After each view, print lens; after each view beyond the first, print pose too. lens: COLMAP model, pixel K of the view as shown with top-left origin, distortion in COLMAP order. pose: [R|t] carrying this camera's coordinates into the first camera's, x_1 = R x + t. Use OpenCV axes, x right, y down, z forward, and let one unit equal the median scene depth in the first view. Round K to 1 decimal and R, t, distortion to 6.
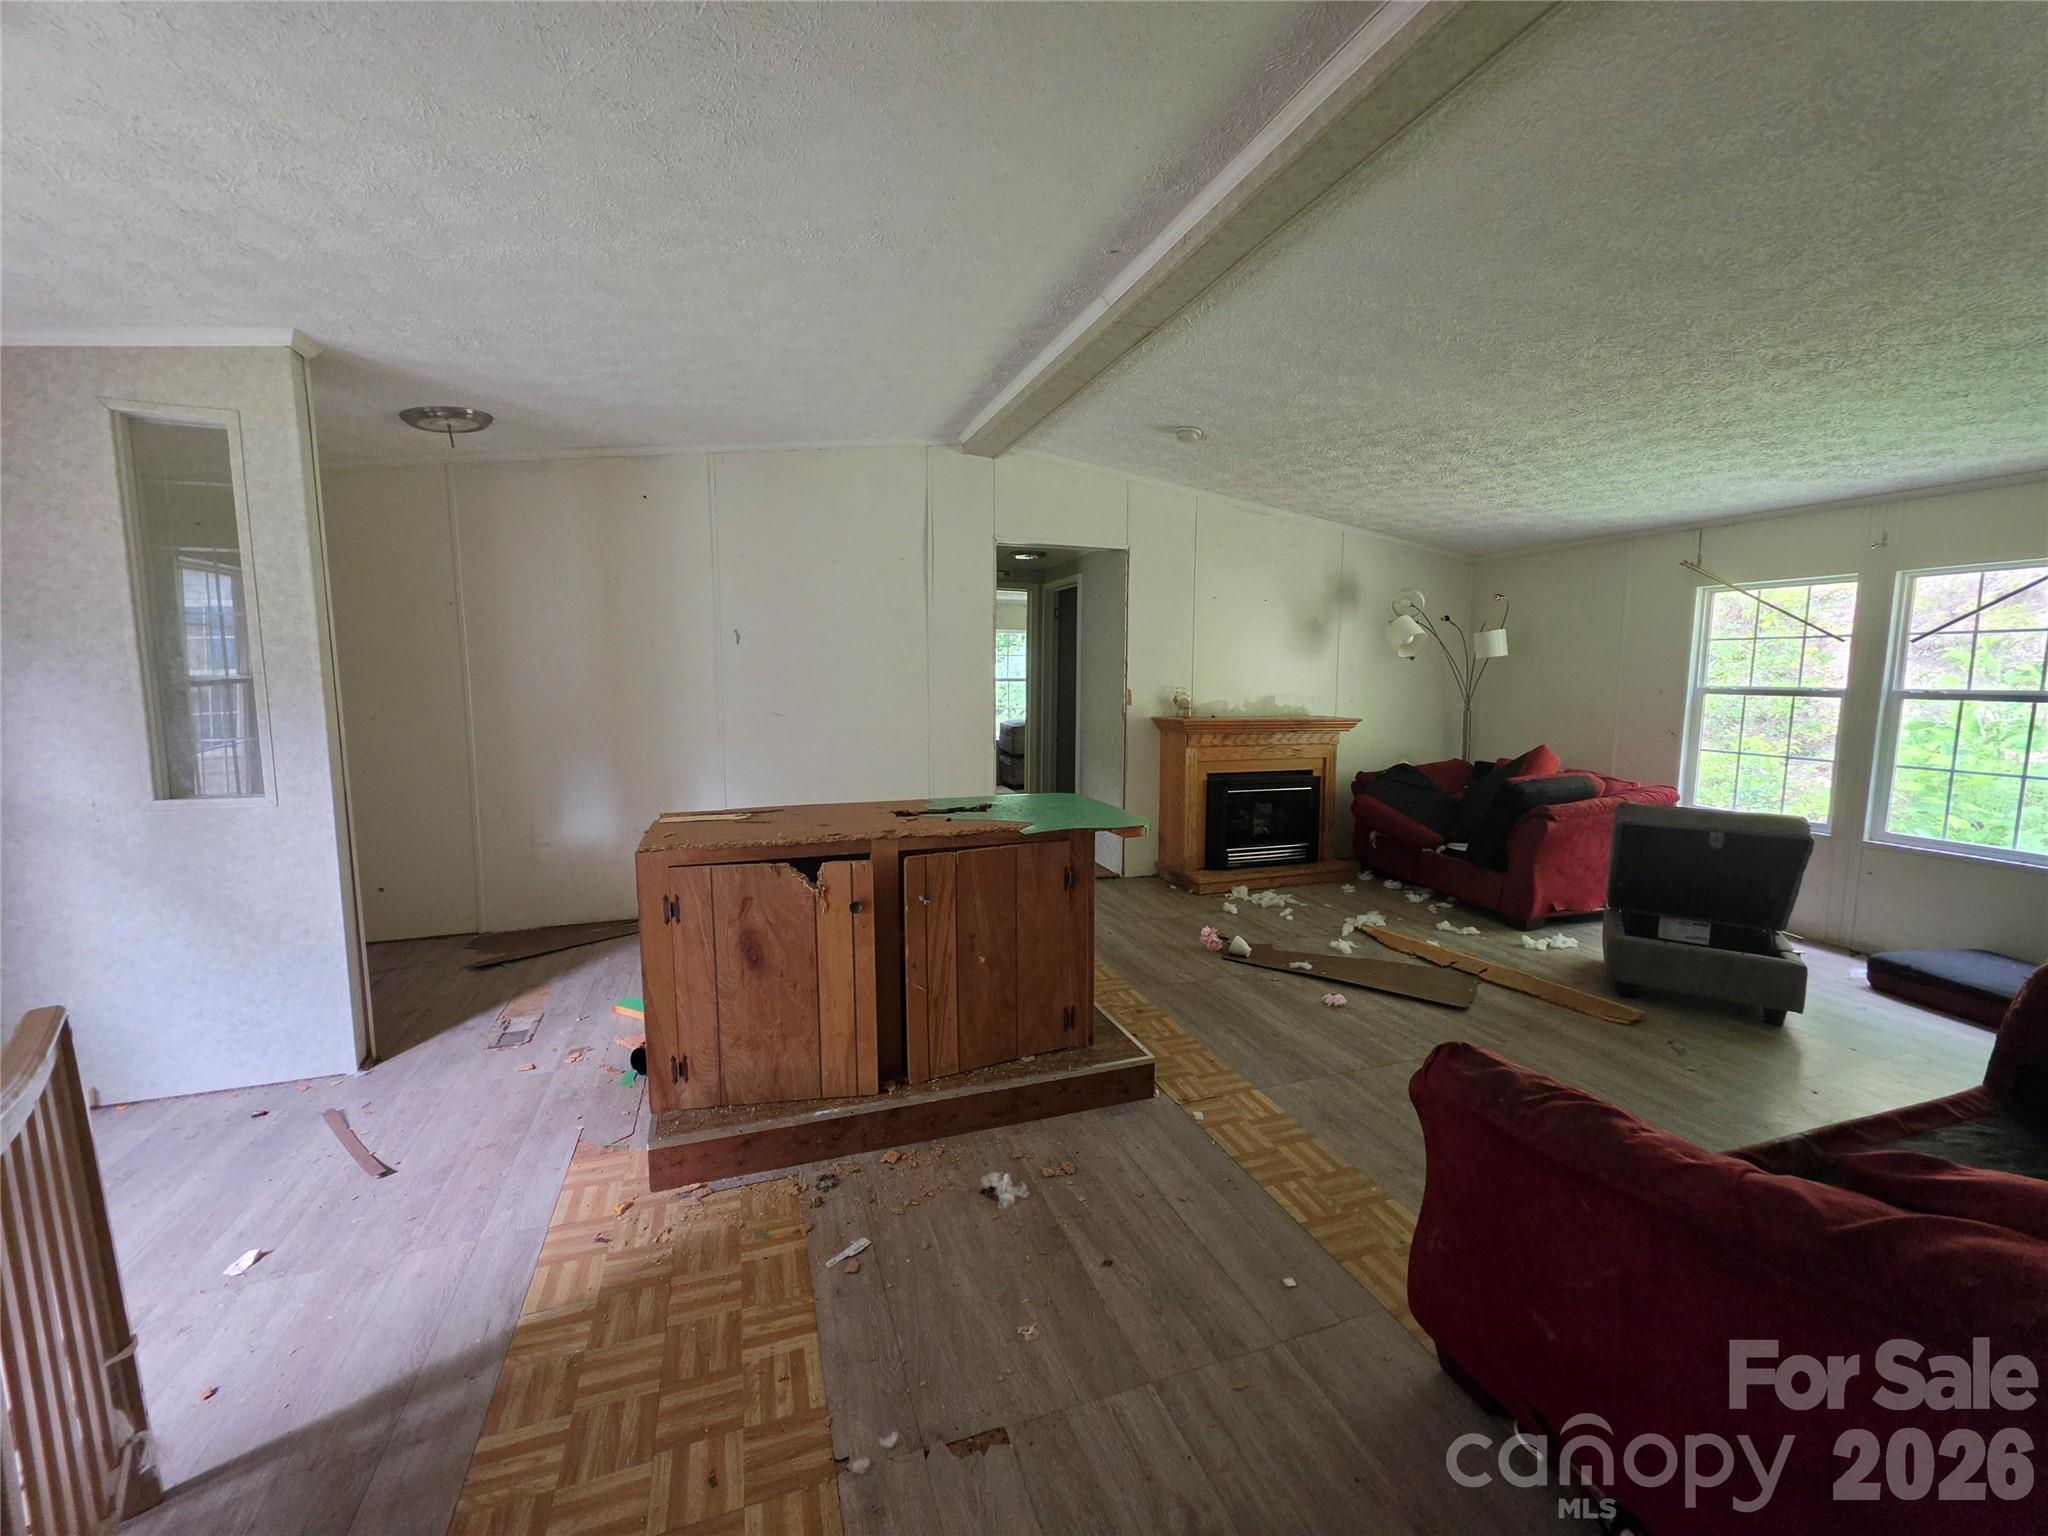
lens RADIAL K [[827.7, 0, 1027.7], [0, 827.7, 769.4], [0, 0, 1]] dist [0.000421, 0.001570]
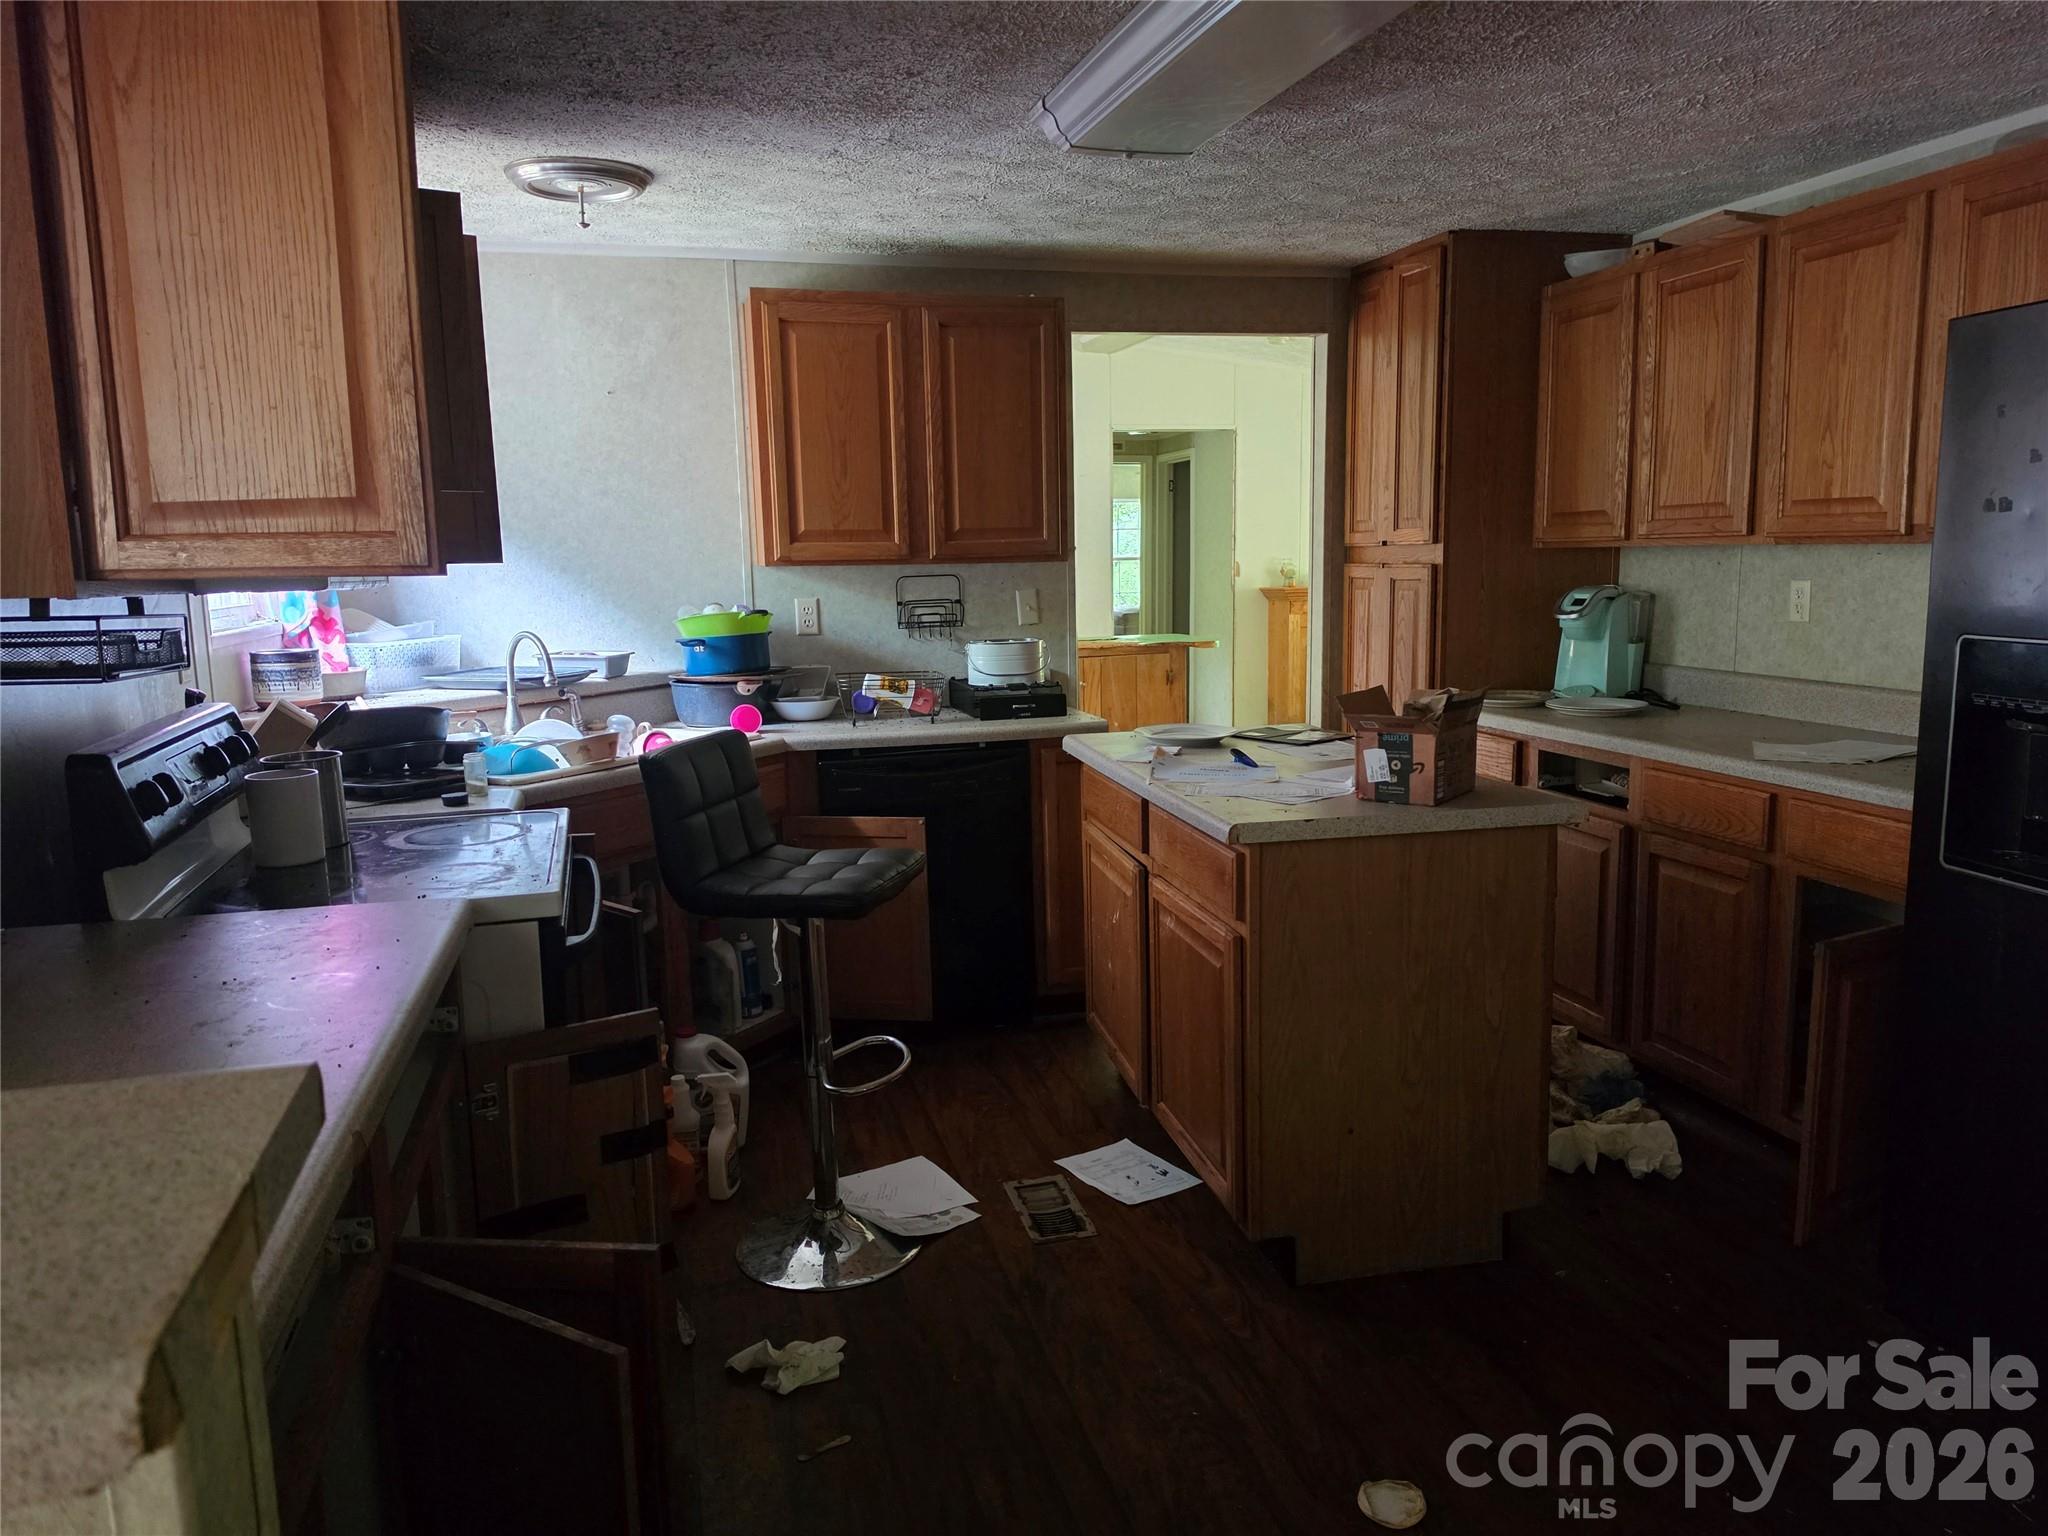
lens RADIAL K [[1424.2, 0, 1027.2], [0, 1424.2, 767.7], [0, 0, 1]] dist [0.060809, -0.071385]
pose [[0.996833, -0.004389, -0.079401, -0.002653], [0.007110, 0.999396, 0.034020, 0.116322], [0.079203, -0.034476, 0.996262, -0.959423]]
